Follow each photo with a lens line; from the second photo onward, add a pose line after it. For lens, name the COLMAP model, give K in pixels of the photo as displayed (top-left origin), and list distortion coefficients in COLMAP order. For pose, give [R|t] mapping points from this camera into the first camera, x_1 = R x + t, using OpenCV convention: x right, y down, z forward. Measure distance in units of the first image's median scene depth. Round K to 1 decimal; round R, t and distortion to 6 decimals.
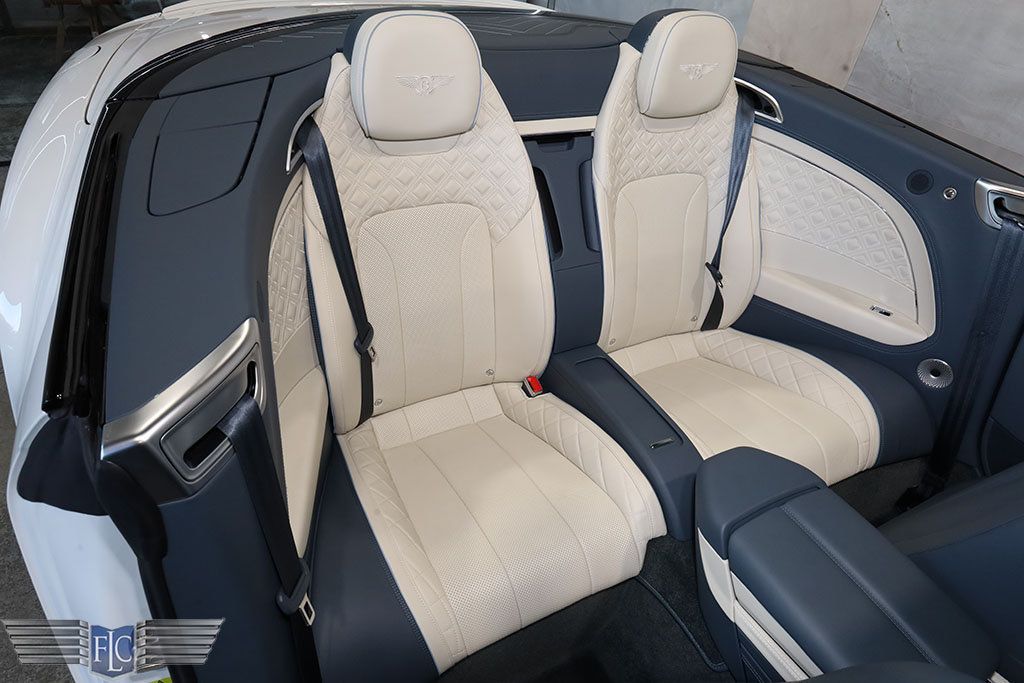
lens RADIAL K [[612.0, 0, 512.0], [0, 612.0, 341.5], [0, 0, 1]] dist [0.000288, 0.001242]
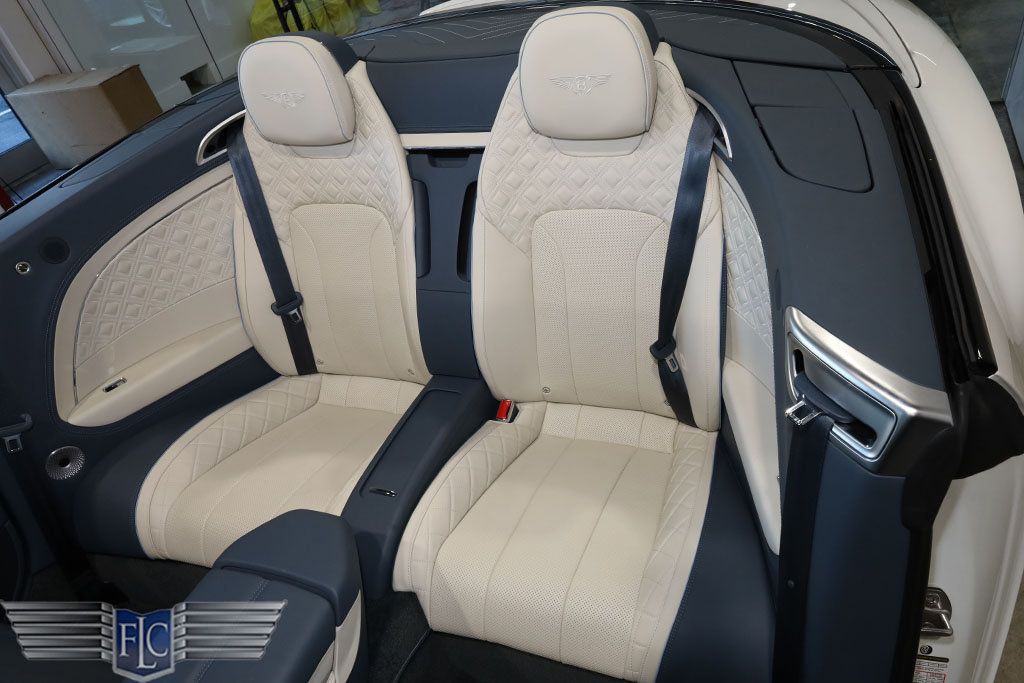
lens RADIAL K [[623.6, 0, 512.0], [0, 623.6, 341.5], [0, 0, 1]] dist [0.000159, 0.000173]
pose [[0.682276, 0.282504, -0.674308, 0.865728], [-0.270769, 0.954380, 0.125872, -0.199858], [0.679105, 0.096702, 0.727643, 0.386910]]
